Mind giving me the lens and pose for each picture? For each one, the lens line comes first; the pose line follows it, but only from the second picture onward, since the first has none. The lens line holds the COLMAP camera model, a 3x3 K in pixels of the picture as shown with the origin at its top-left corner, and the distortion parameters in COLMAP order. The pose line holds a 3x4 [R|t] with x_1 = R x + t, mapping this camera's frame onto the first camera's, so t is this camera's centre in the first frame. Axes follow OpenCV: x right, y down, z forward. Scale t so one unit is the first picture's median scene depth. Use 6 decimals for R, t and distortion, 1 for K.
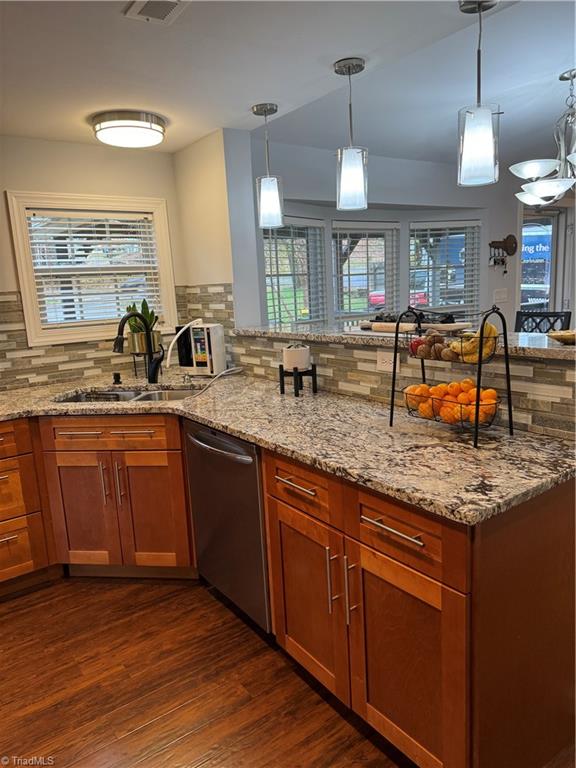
lens RADIAL K [[543.7, 0, 286.9], [0, 543.7, 382.5], [0, 0, 1]] dist [0.072544, -0.097378]
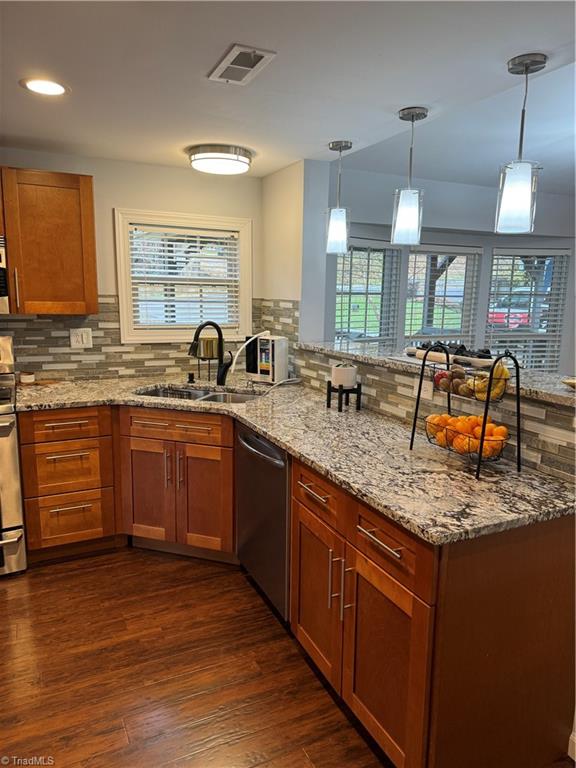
lens RADIAL K [[535.8, 0, 283.6], [0, 535.8, 384.0], [0, 0, 1]] dist [0.096253, -0.158774]
pose [[0.980990, 0.096354, -0.168446, 0.083220], [-0.097422, 0.995241, 0.001933, -0.020321], [0.167830, 0.014514, 0.985709, -0.076622]]
